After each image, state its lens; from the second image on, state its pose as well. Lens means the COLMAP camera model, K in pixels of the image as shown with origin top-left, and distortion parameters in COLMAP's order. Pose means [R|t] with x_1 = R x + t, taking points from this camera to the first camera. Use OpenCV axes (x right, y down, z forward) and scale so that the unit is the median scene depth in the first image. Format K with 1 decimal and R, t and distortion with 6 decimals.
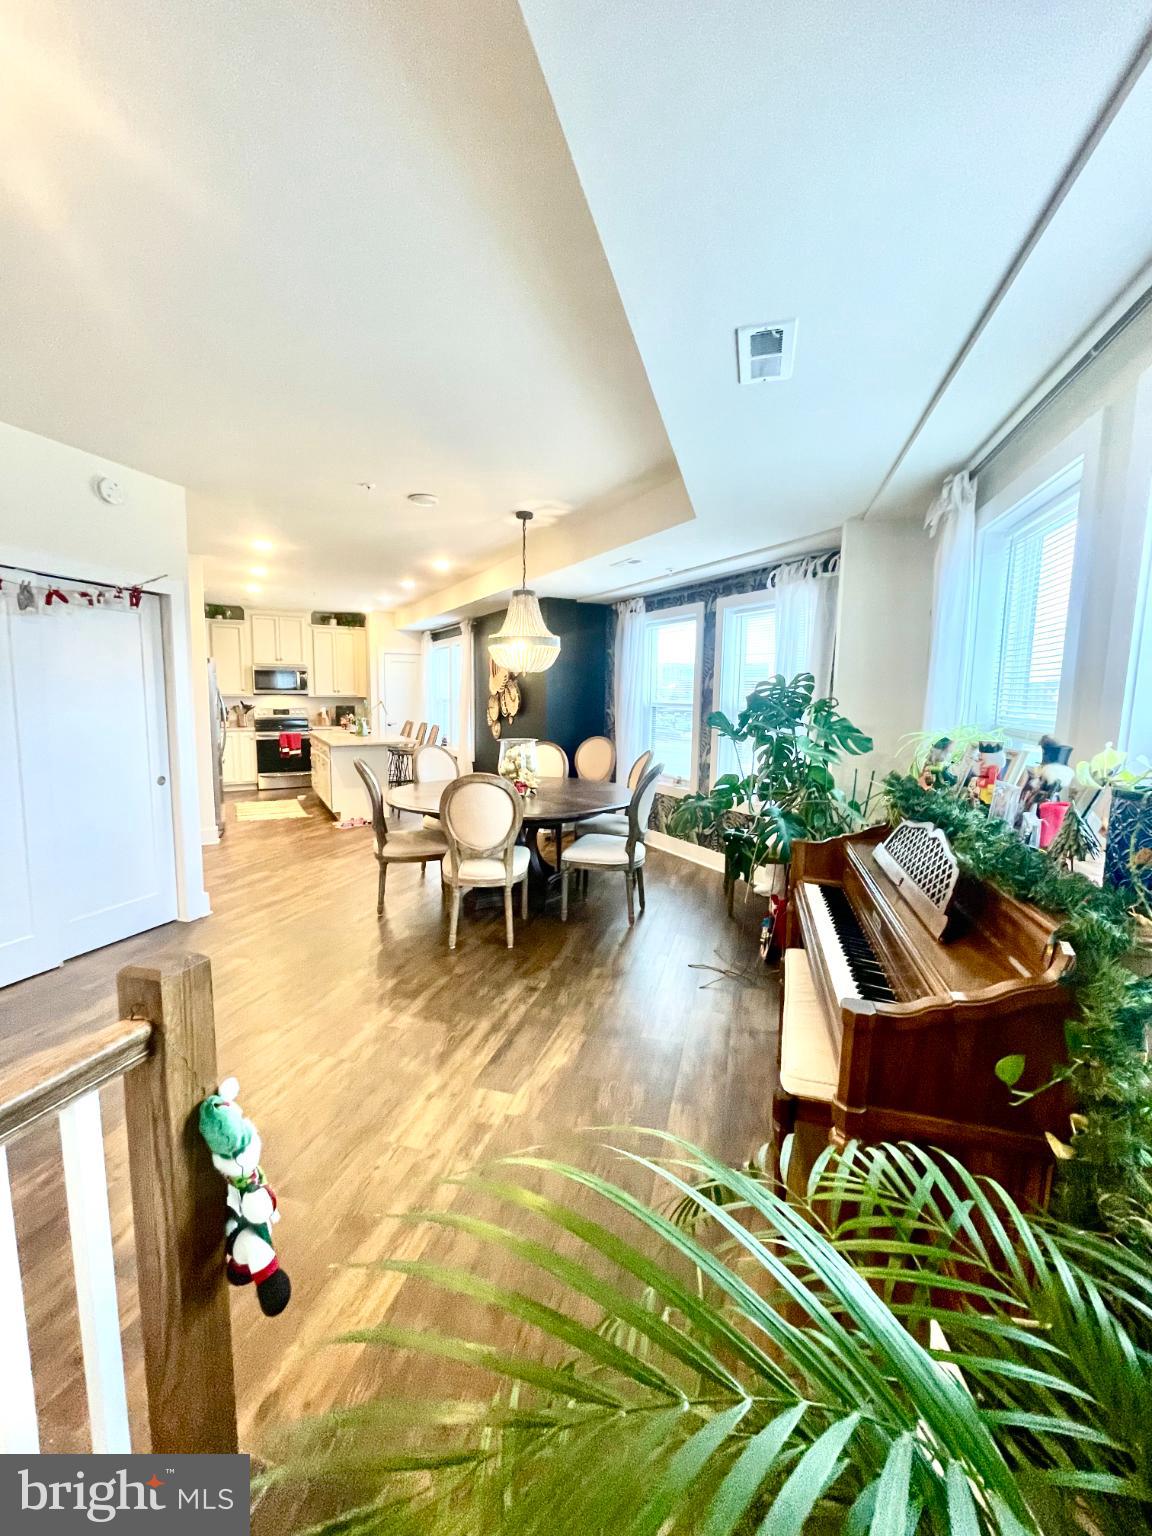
lens RADIAL K [[616.3, 0, 579.6], [0, 616.3, 763.0], [0, 0, 1]] dist [-0.001032, 0.000399]
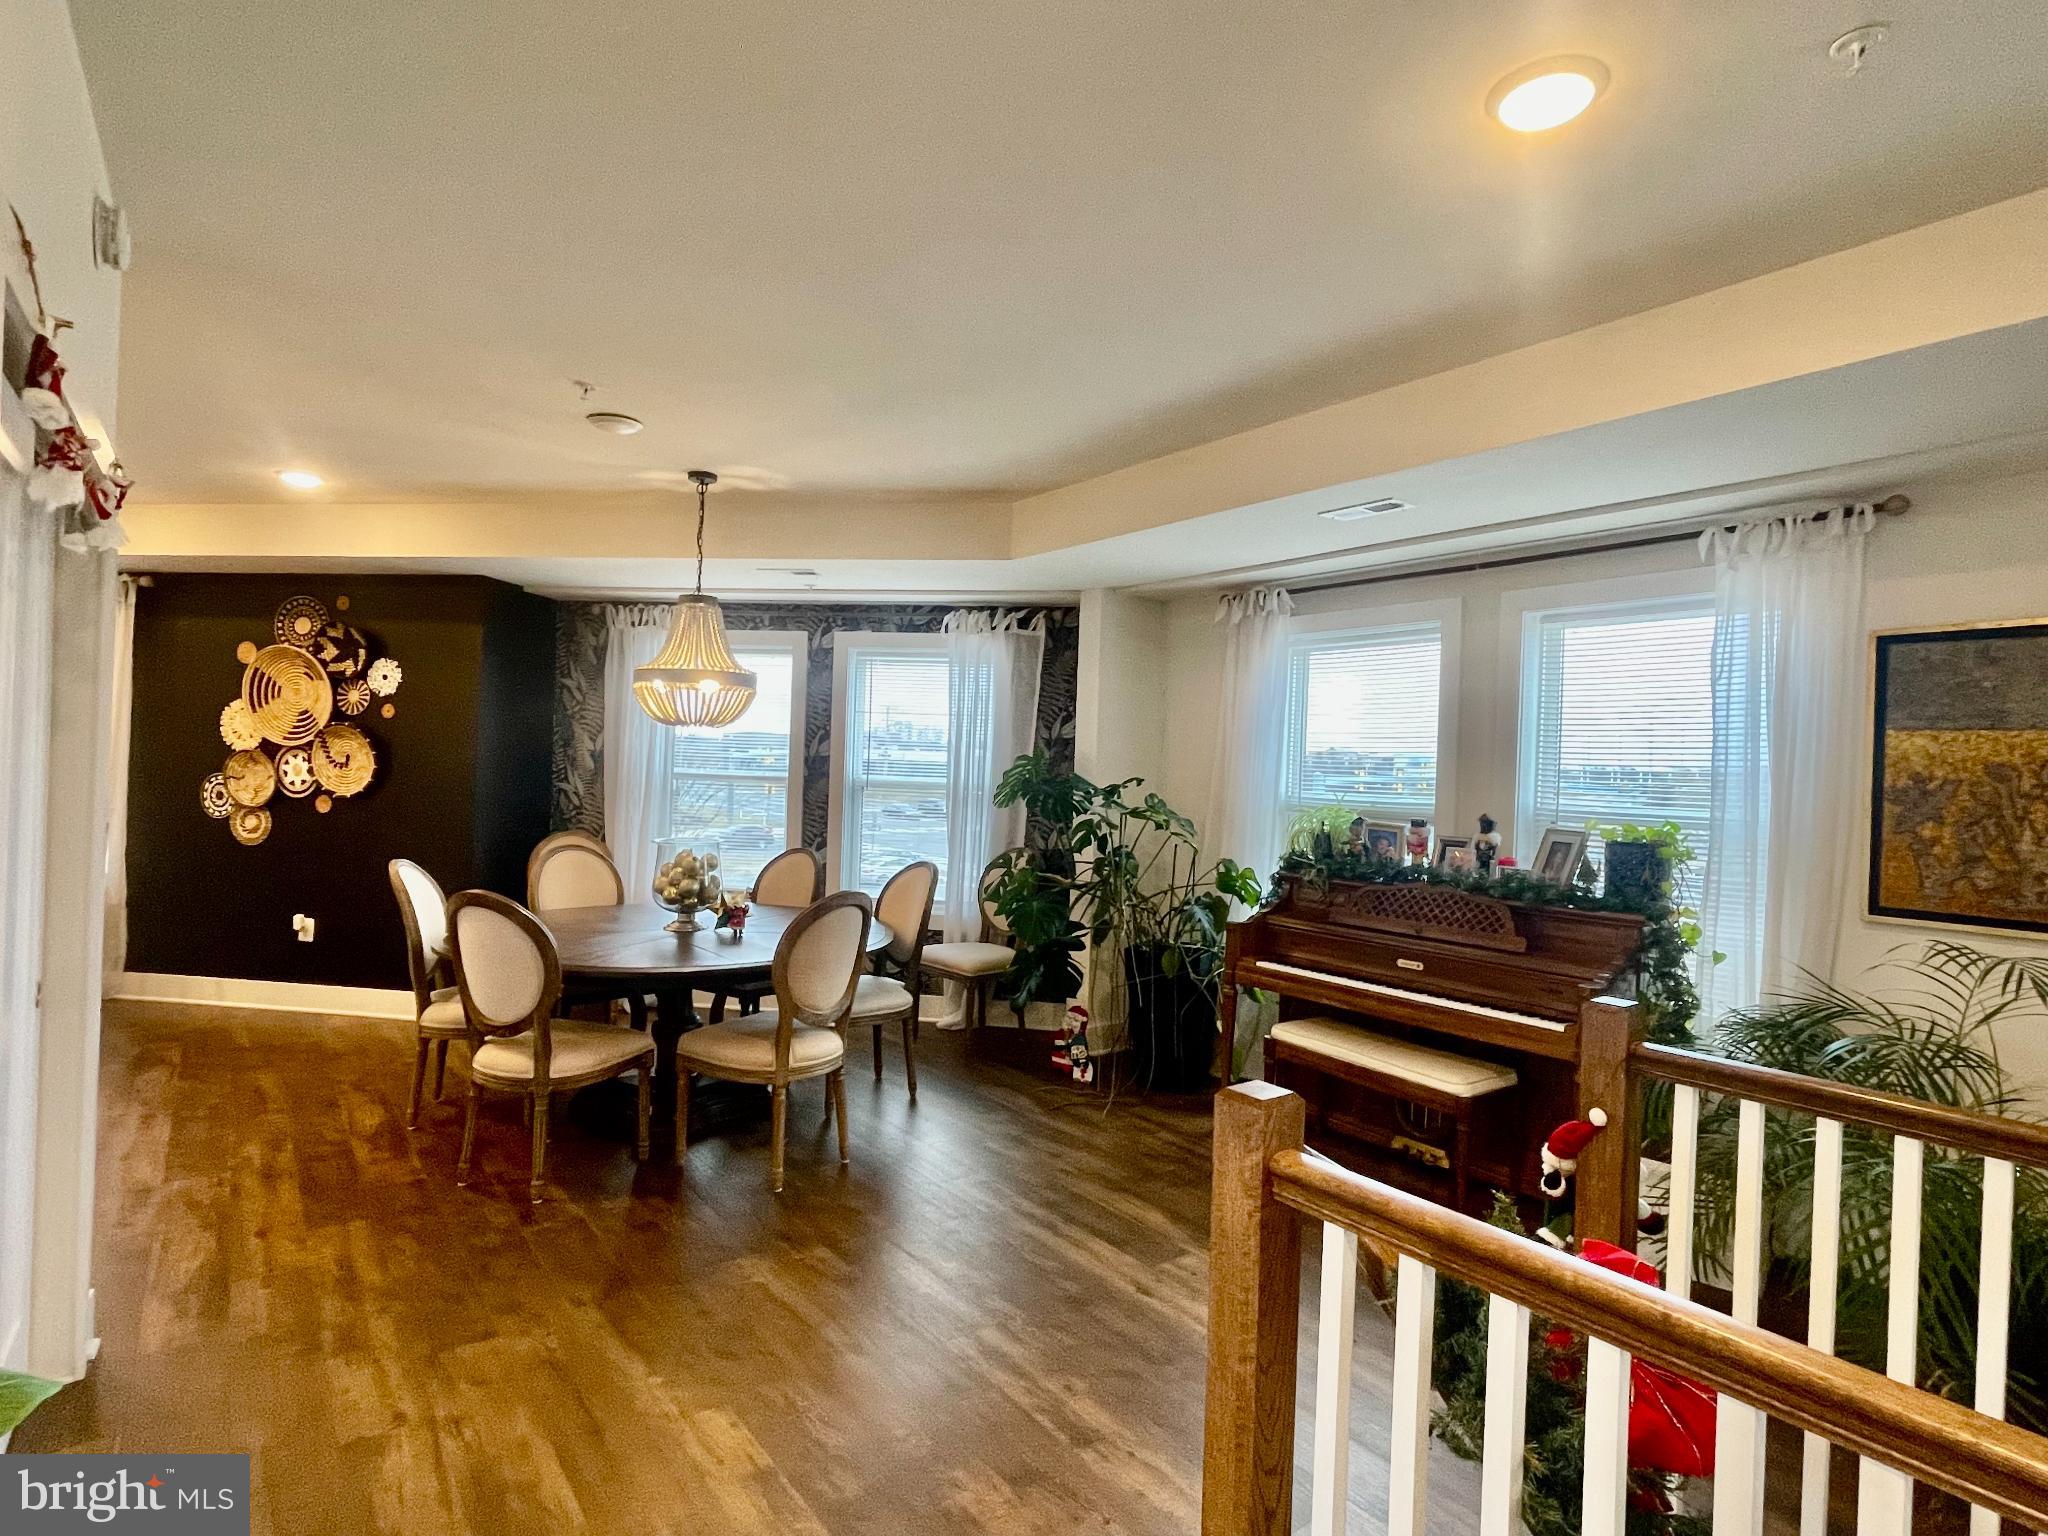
lens RADIAL K [[1010.5, 0, 1024.5], [0, 1010.5, 766.8], [0, 0, 1]] dist [0.000454, 0.000109]
pose [[0.605464, 0.012062, 0.795782, -0.683581], [0.061248, 0.996214, -0.061700, -0.027011], [-0.793513, 0.086097, 0.602432, 0.147439]]
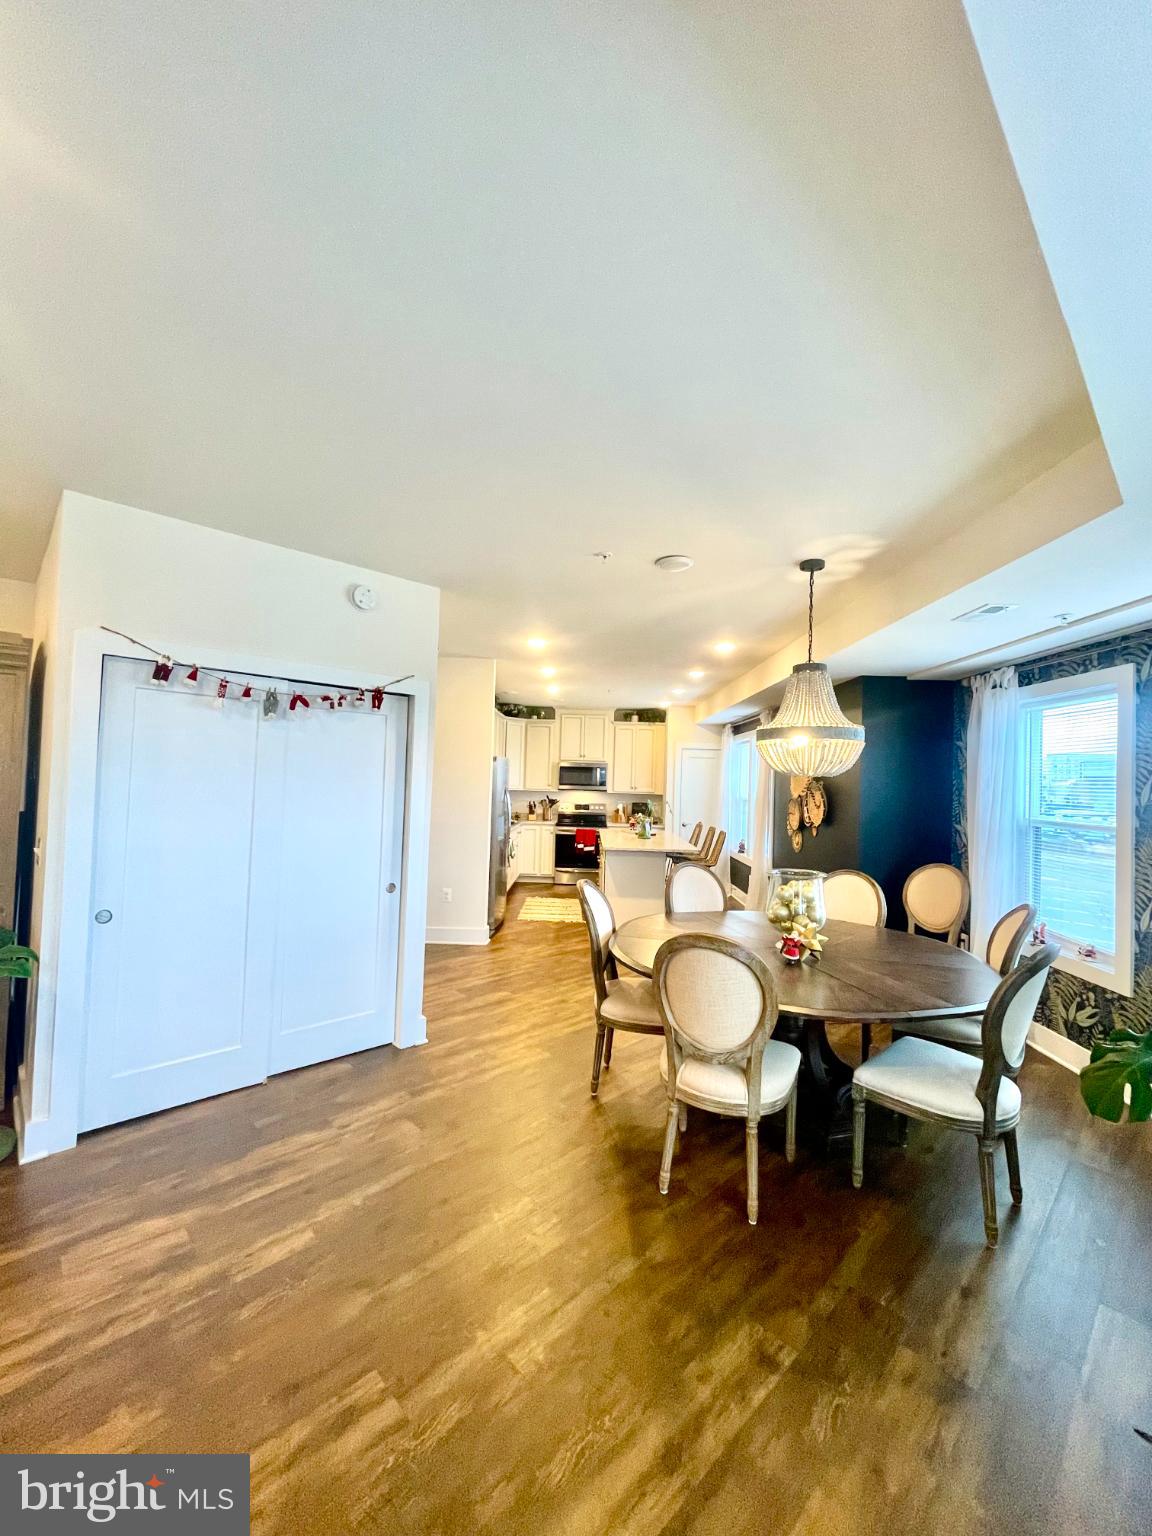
lens RADIAL K [[616.3, 0, 579.6], [0, 616.3, 763.0], [0, 0, 1]] dist [-0.001032, 0.000399]
pose [[0.866427, 0.000836, -0.499303, 0.035953], [-0.075104, 0.988839, -0.128671, -0.051310], [0.493623, 0.148984, 0.856820, 0.257769]]
